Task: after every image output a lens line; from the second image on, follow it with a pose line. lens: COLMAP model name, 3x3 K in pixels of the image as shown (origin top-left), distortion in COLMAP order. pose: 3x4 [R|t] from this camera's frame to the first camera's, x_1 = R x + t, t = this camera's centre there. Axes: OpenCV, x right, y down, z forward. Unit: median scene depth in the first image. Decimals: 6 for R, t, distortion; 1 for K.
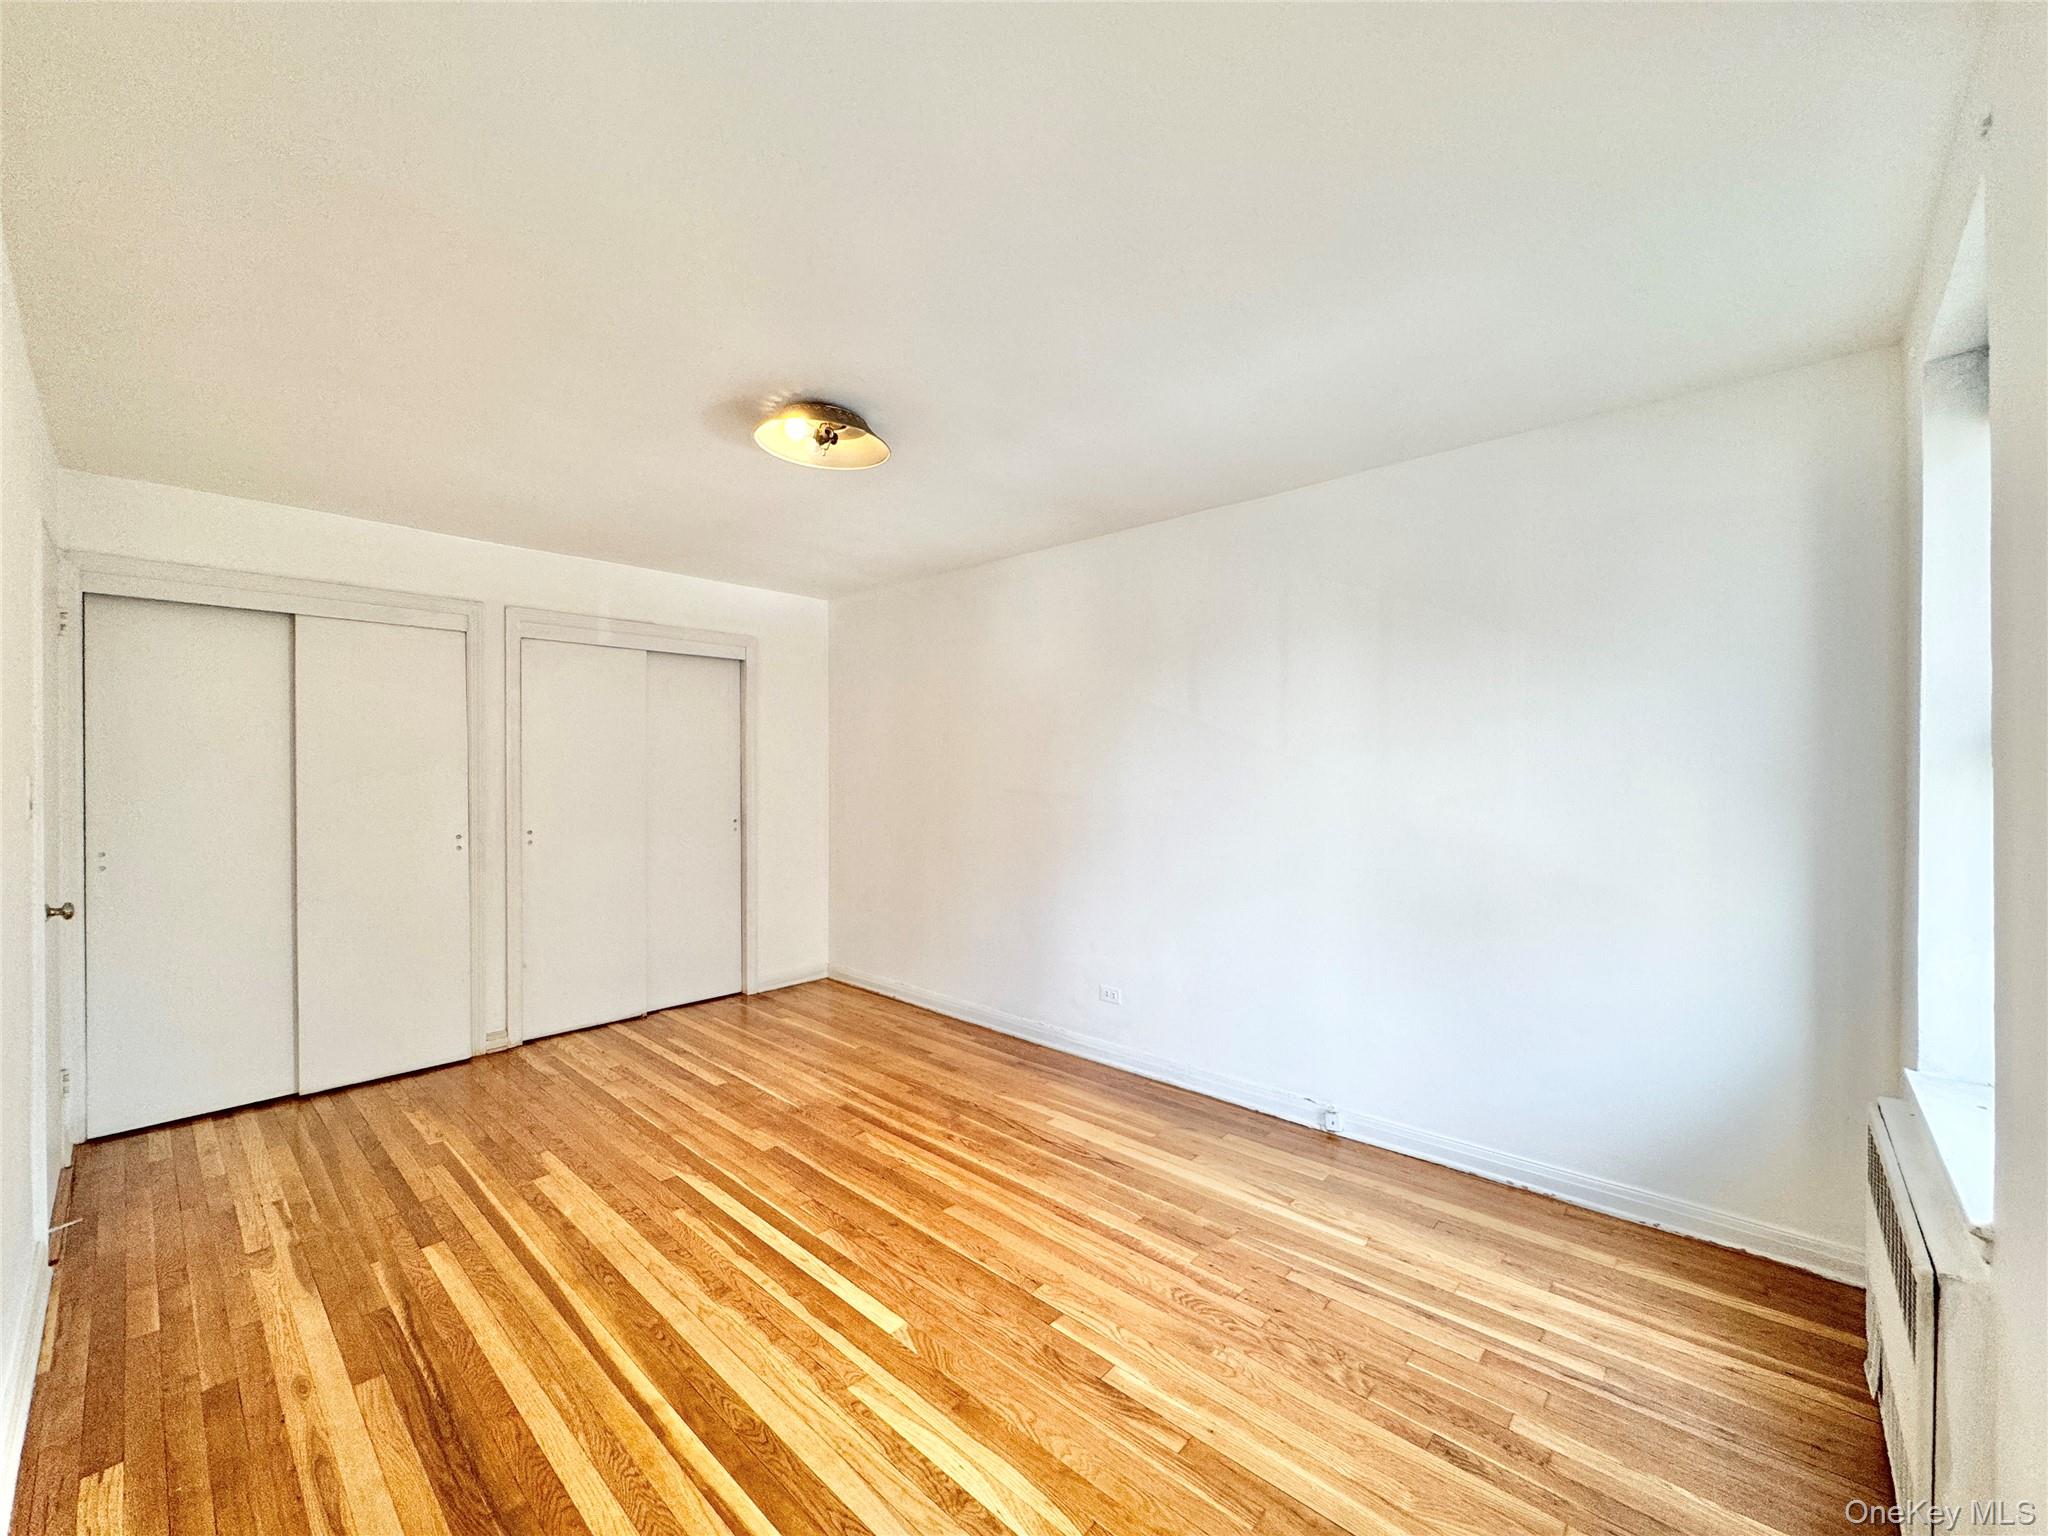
lens RADIAL K [[821.8, 0, 1025.5], [0, 821.8, 779.1], [0, 0, 1]] dist [-0.001764, -0.000410]
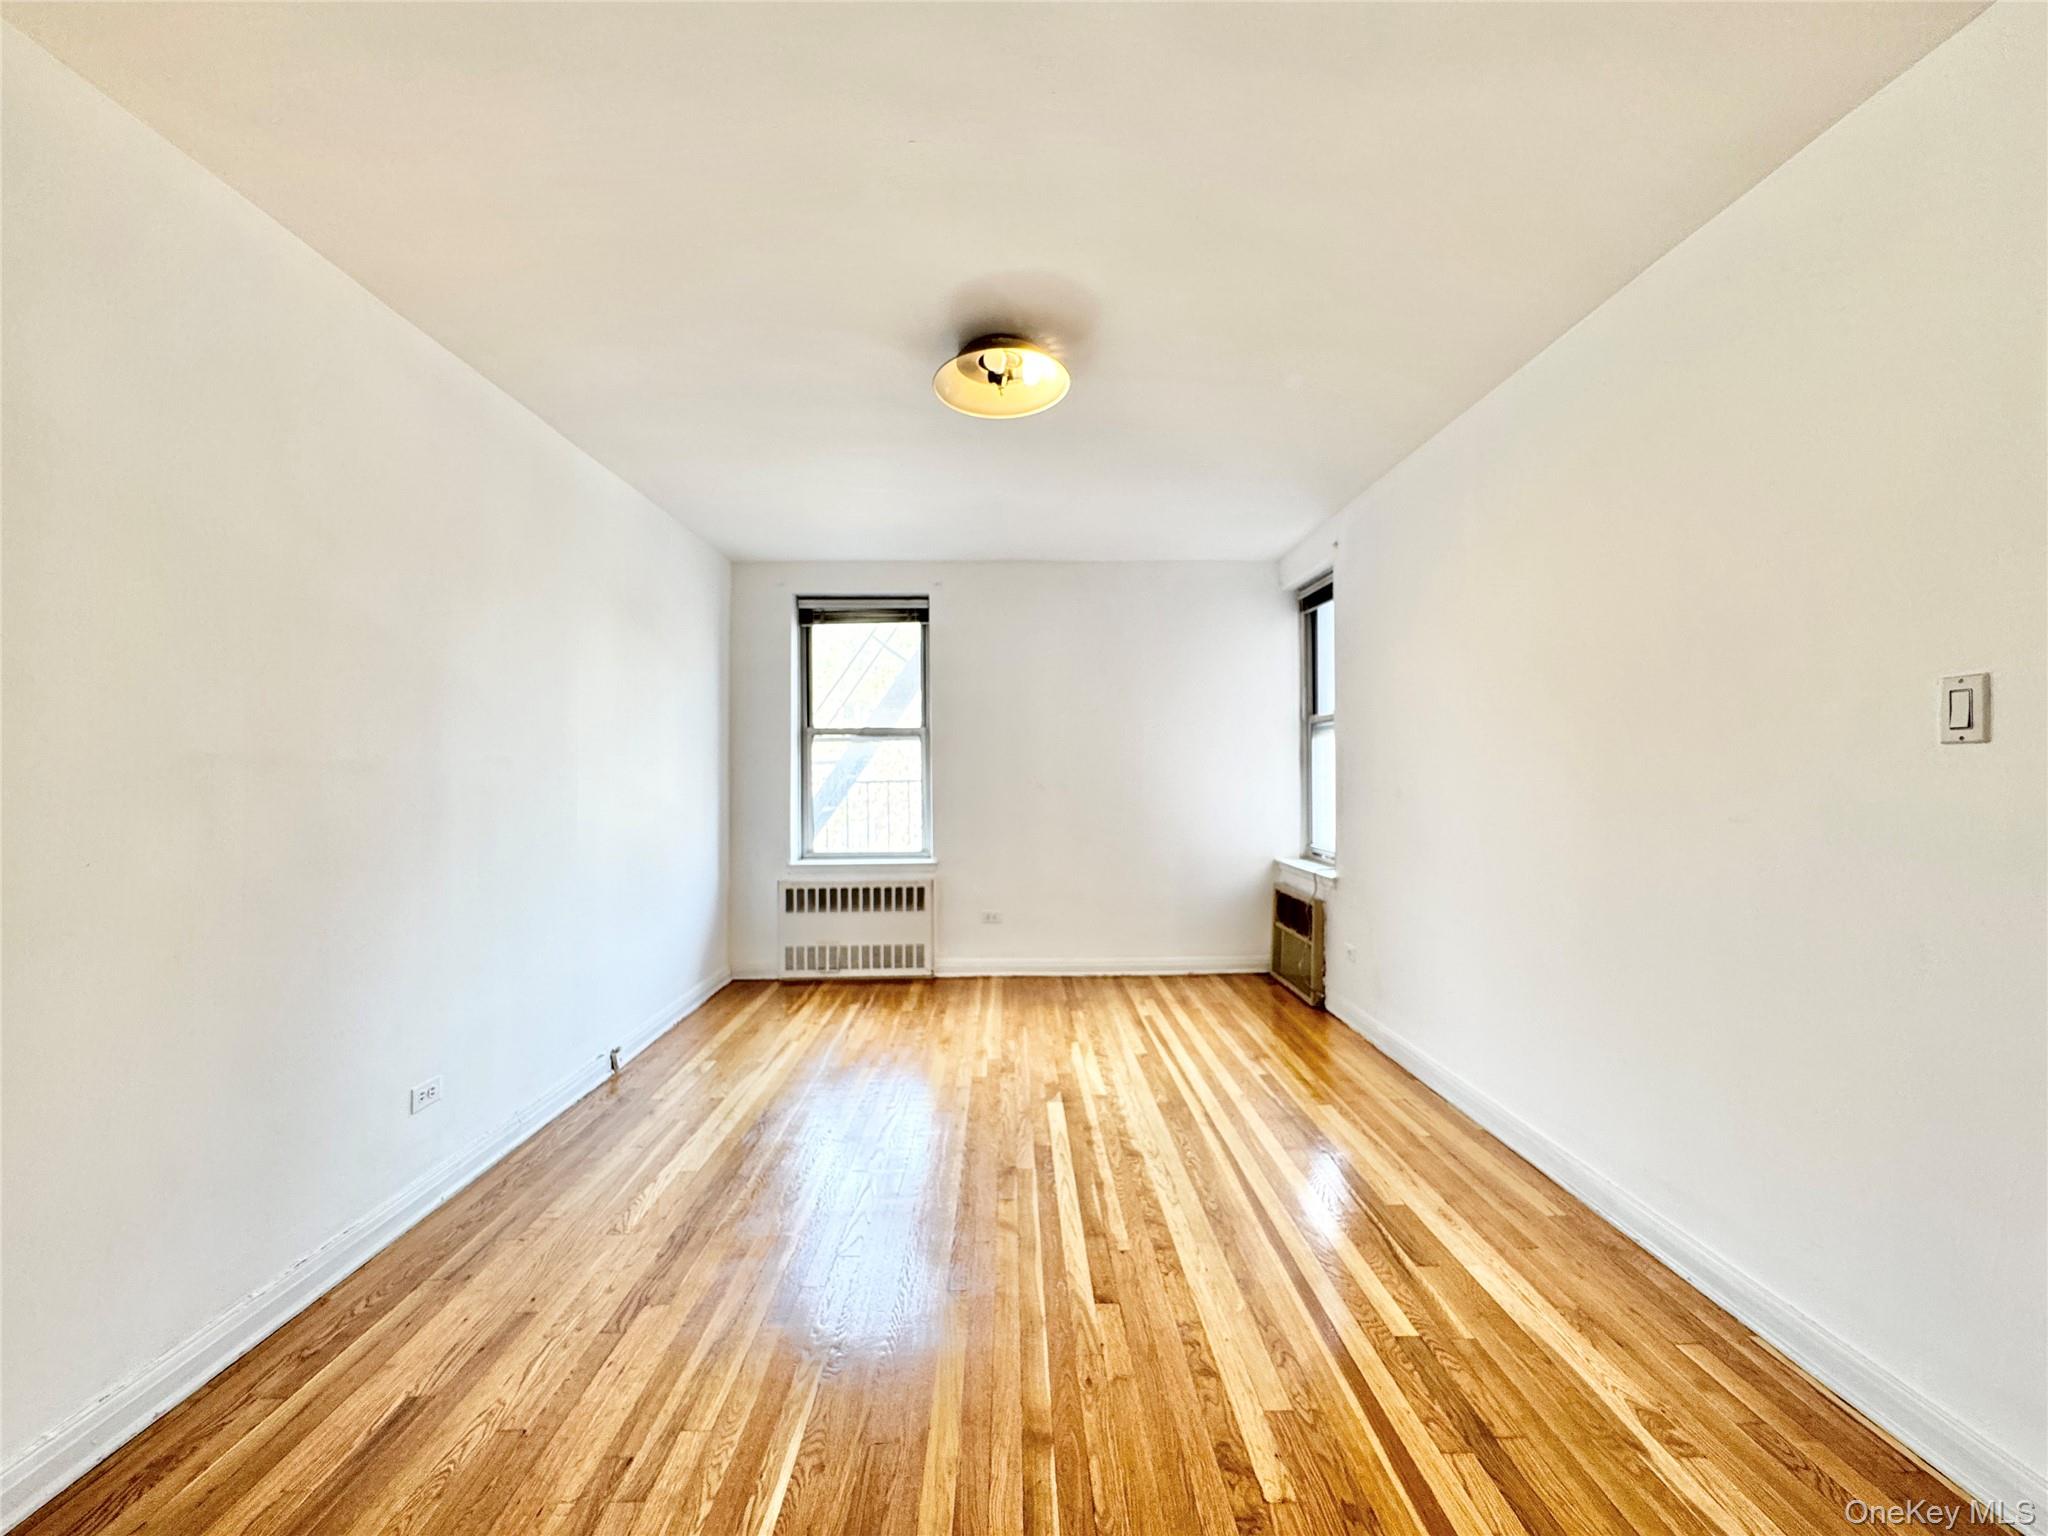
lens RADIAL K [[821.8, 0, 1026.3], [0, 821.8, 759.1], [0, 0, 1]] dist [-0.001764, -0.000410]
pose [[-0.690844, 0.019216, 0.722749, -1.058566], [0.017624, 0.999797, -0.009737, 0.047967], [-0.722789, 0.006011, -0.691042, 1.804843]]
